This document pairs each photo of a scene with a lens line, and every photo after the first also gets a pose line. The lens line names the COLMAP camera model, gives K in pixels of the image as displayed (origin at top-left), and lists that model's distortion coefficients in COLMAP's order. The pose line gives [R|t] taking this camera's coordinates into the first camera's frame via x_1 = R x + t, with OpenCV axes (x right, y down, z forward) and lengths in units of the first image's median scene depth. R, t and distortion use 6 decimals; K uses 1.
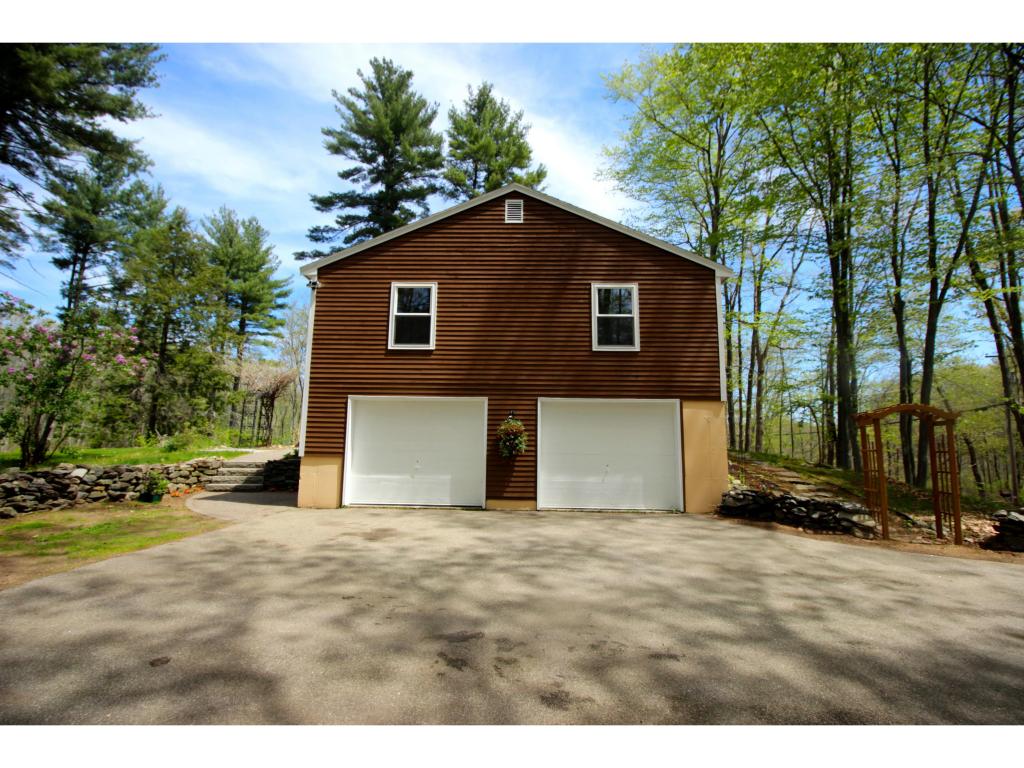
lens RADIAL K [[473.2, 0, 517.8], [0, 473.2, 380.6], [0, 0, 1]] dist [-0.020202, -0.005324]
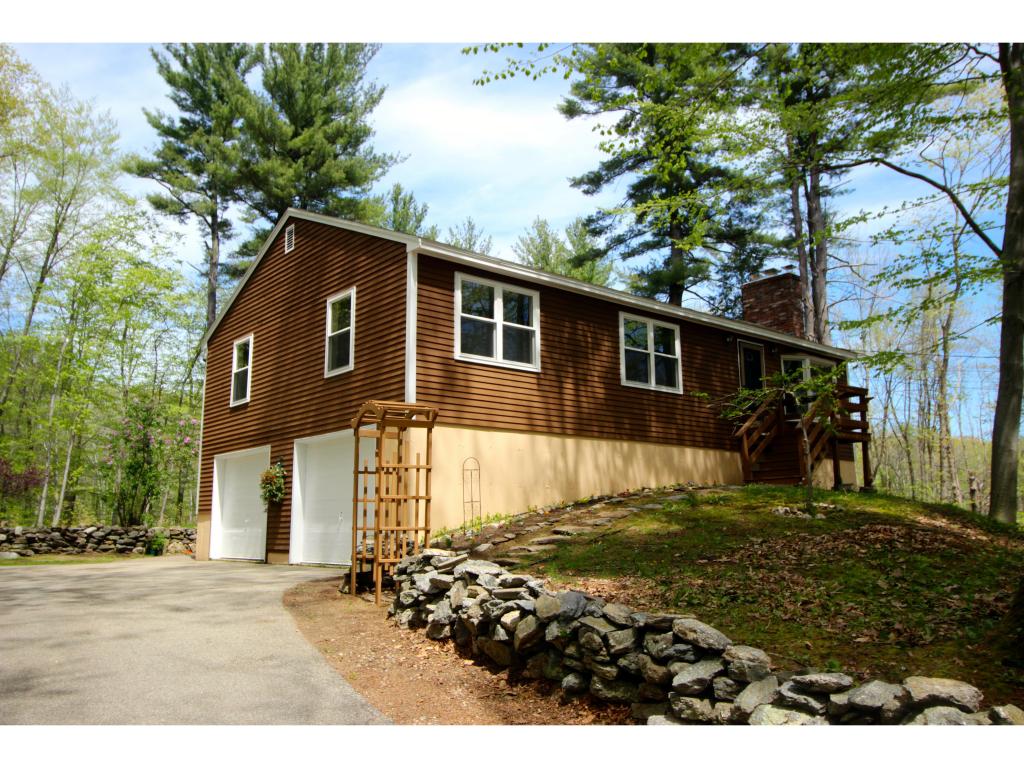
lens RADIAL K [[814.8, 0, 510.4], [0, 814.8, 381.6], [0, 0, 1]] dist [0.015257, 0.003297]
pose [[0.650412, -0.152907, -0.744032, 1.443642], [0.118223, 0.987970, -0.099692, 0.126552], [0.750325, -0.023120, 0.660664, 0.275634]]
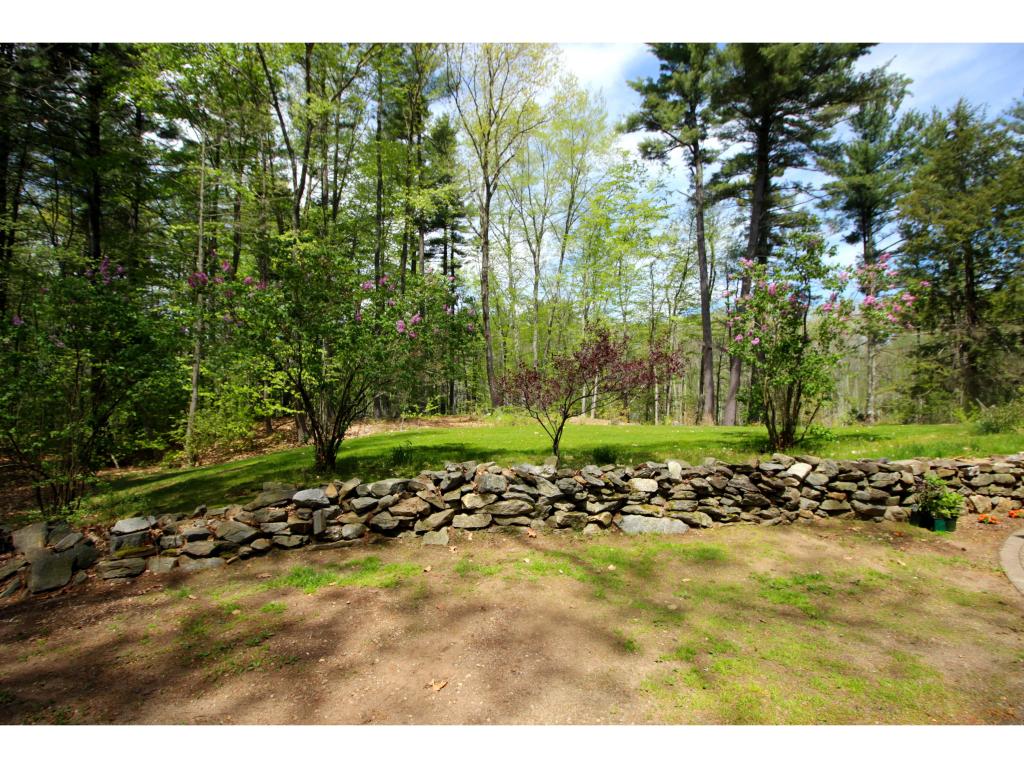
lens RADIAL K [[473.2, 0, 509.0], [0, 473.2, 373.3], [0, 0, 1]] dist [-0.020202, -0.005324]
pose [[0.088784, -0.083287, -0.992563, -0.256632], [0.127624, 0.989235, -0.071592, 0.048530], [0.987841, -0.120319, 0.098458, 0.444891]]
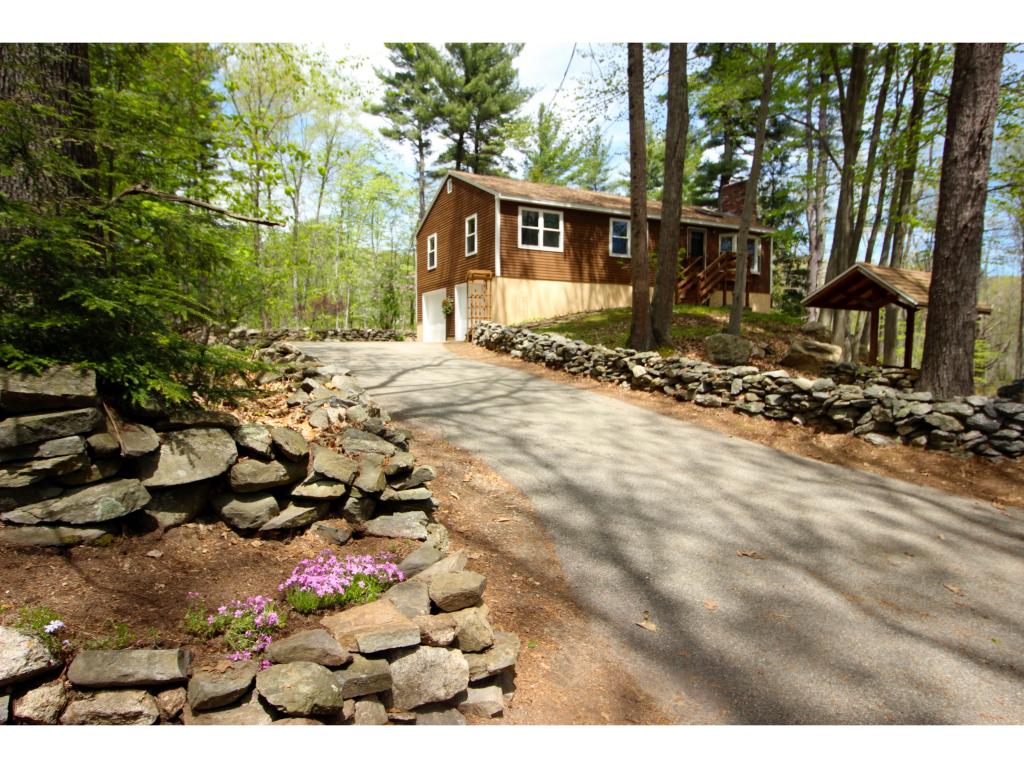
lens RADIAL K [[624.4, 0, 515.6], [0, 624.4, 387.6], [0, 0, 1]] dist [0.020907, 0.000112]
pose [[0.468877, 0.036581, -0.882506, 2.382801], [0.119516, 0.987325, 0.104425, 0.206909], [0.875140, -0.154436, 0.458562, -0.029181]]
